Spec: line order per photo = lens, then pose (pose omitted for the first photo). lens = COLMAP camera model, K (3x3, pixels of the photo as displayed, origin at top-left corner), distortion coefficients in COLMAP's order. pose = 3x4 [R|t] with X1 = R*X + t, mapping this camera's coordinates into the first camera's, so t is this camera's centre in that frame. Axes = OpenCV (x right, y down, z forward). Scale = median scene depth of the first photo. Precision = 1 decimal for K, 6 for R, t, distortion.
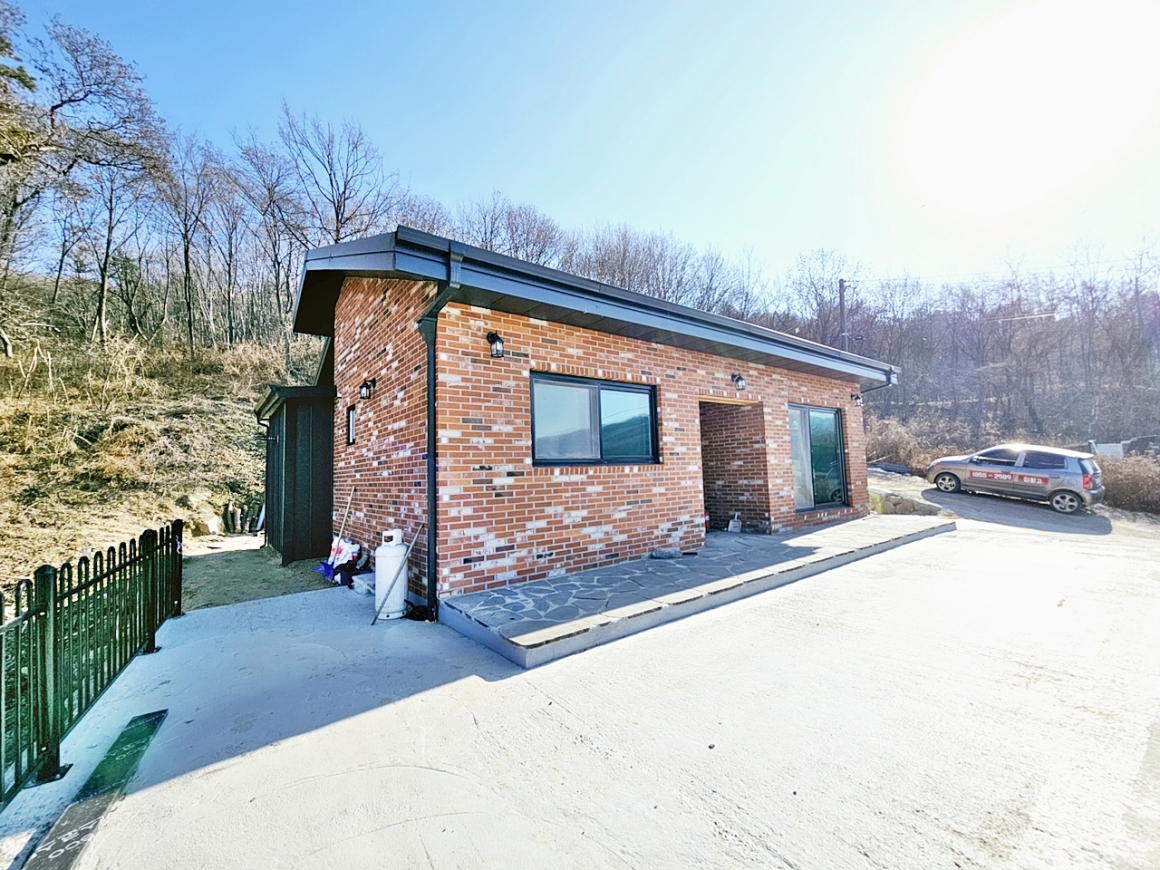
lens RADIAL K [[474.2, 0, 580.0], [0, 474.2, 435.0], [0, 0, 1]] dist [0.001294, -0.000606]
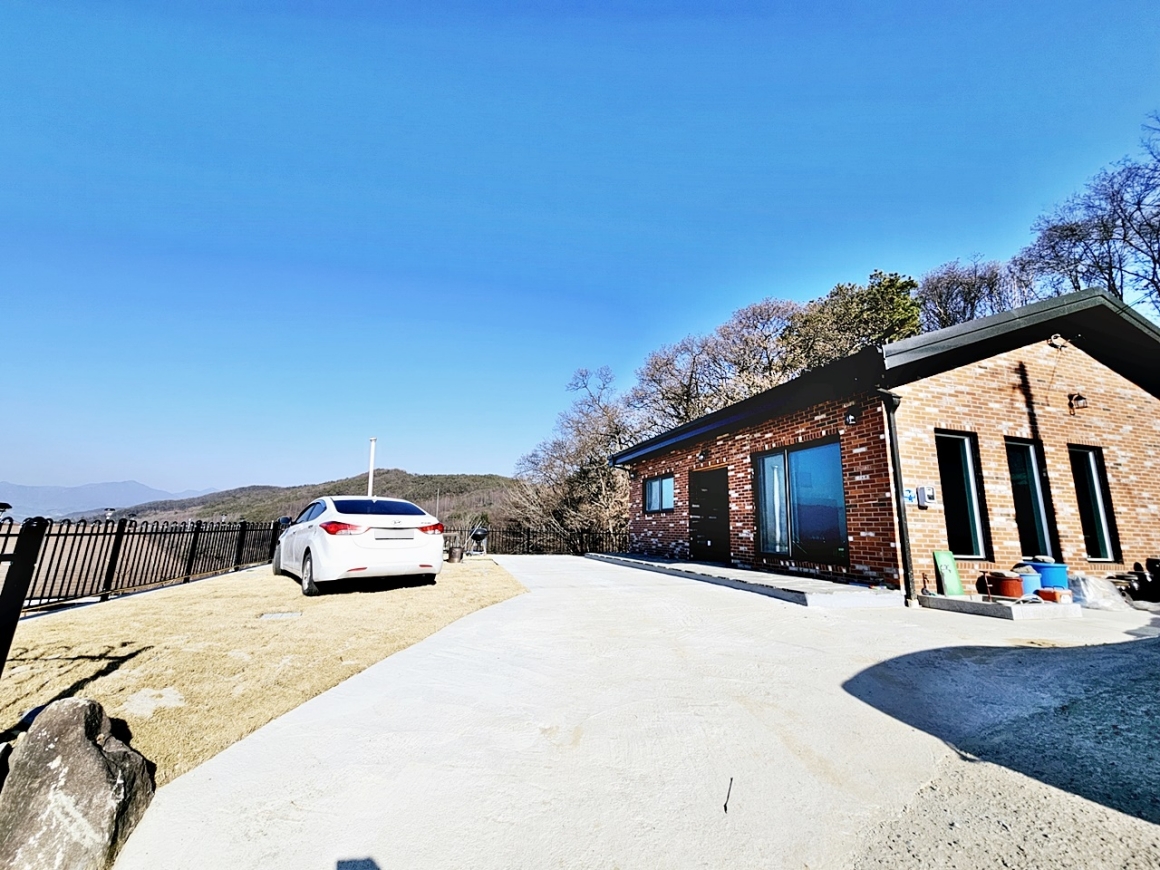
lens RADIAL K [[474.2, 0, 580.0], [0, 474.2, 435.0], [0, 0, 1]] dist [0.001294, -0.000606]
pose [[-0.364993, -0.163123, -0.916608, 2.193562], [0.055451, 0.978974, -0.196303, 0.113776], [0.929357, -0.122476, -0.348274, 1.373818]]
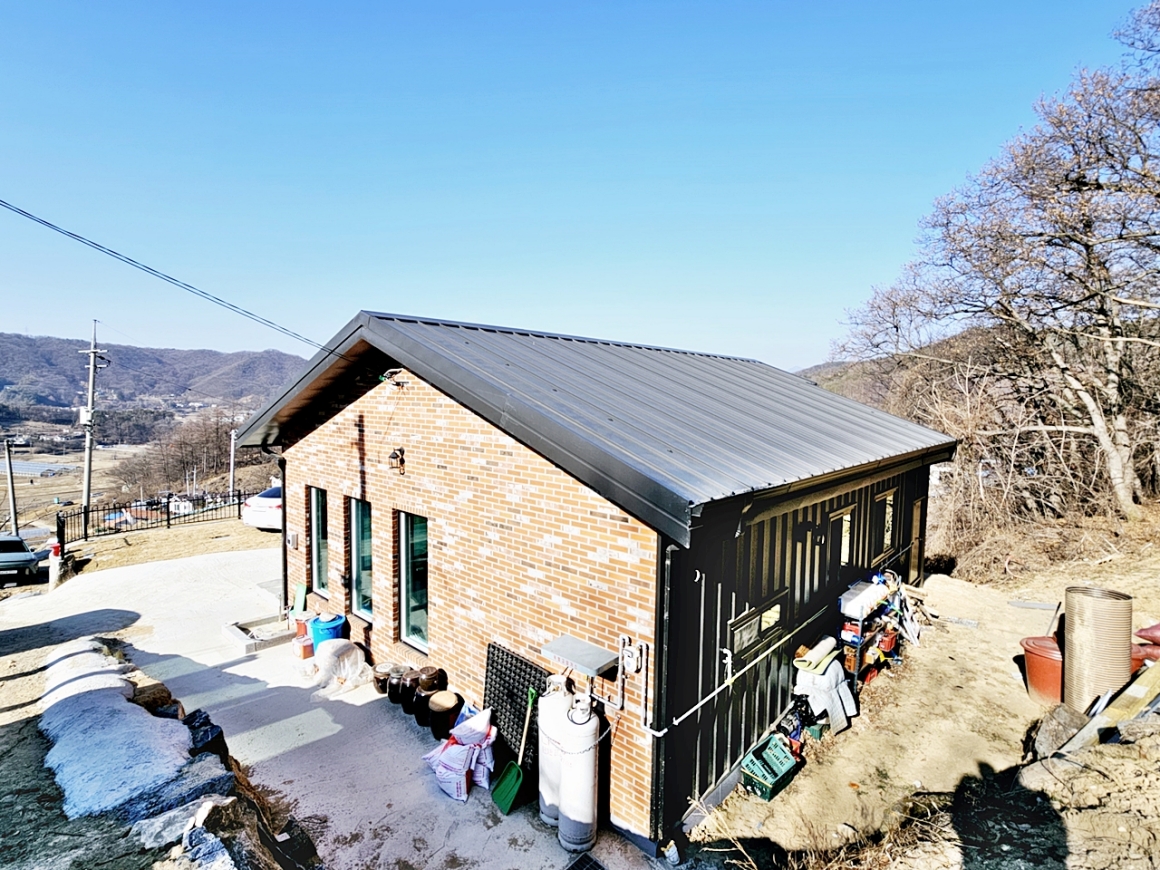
lens RADIAL K [[578.1, 0, 580.0], [0, 578.1, 435.0], [0, 0, 1]] dist [0.000867, -0.000184]
pose [[-0.984021, 0.030502, -0.175422, 0.433982], [0.031398, 0.999504, -0.002332, -0.177761], [0.175264, -0.007802, -0.984491, 3.405331]]
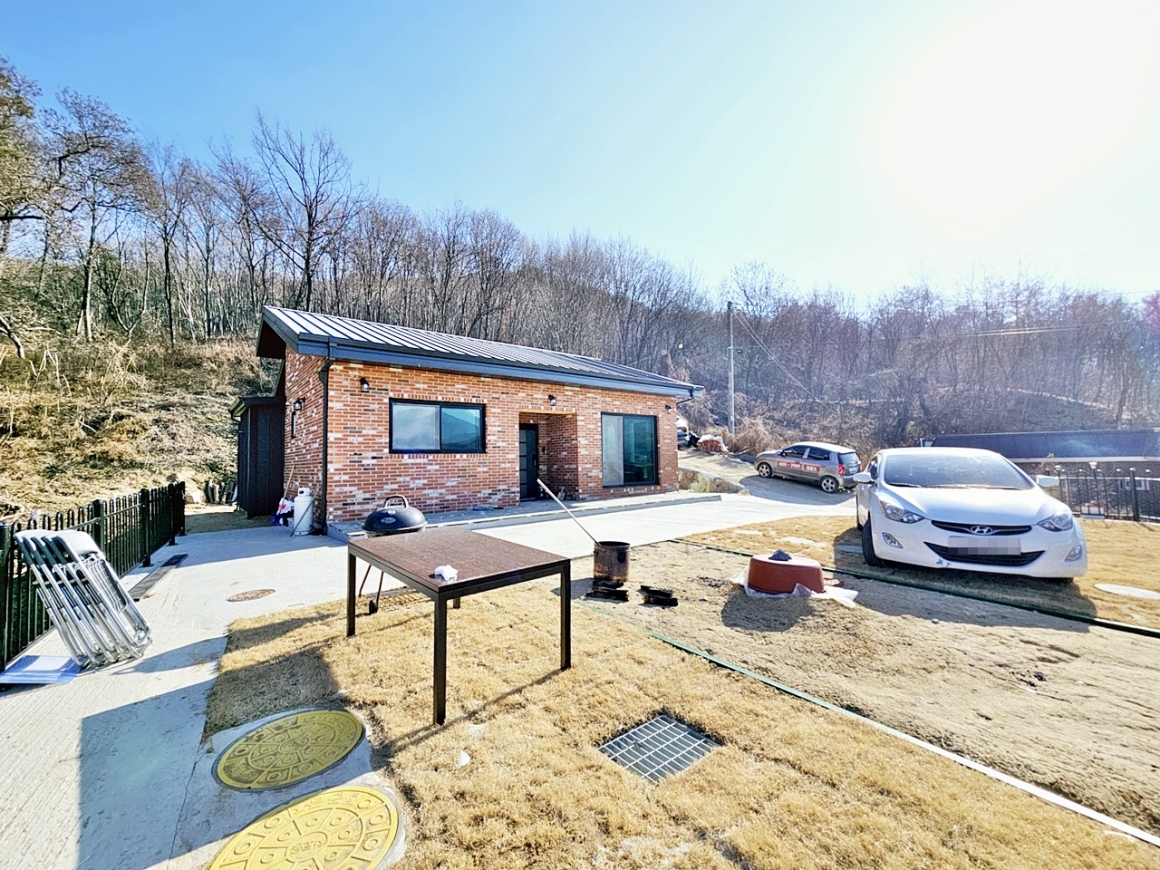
lens RADIAL K [[474.2, 0, 580.0], [0, 474.2, 435.0], [0, 0, 1]] dist [0.001294, -0.000606]
pose [[0.999443, 0.013804, 0.030388, 0.444334], [-0.014532, 0.999609, 0.023884, -0.044338], [-0.030047, -0.024313, 0.999253, -0.621551]]
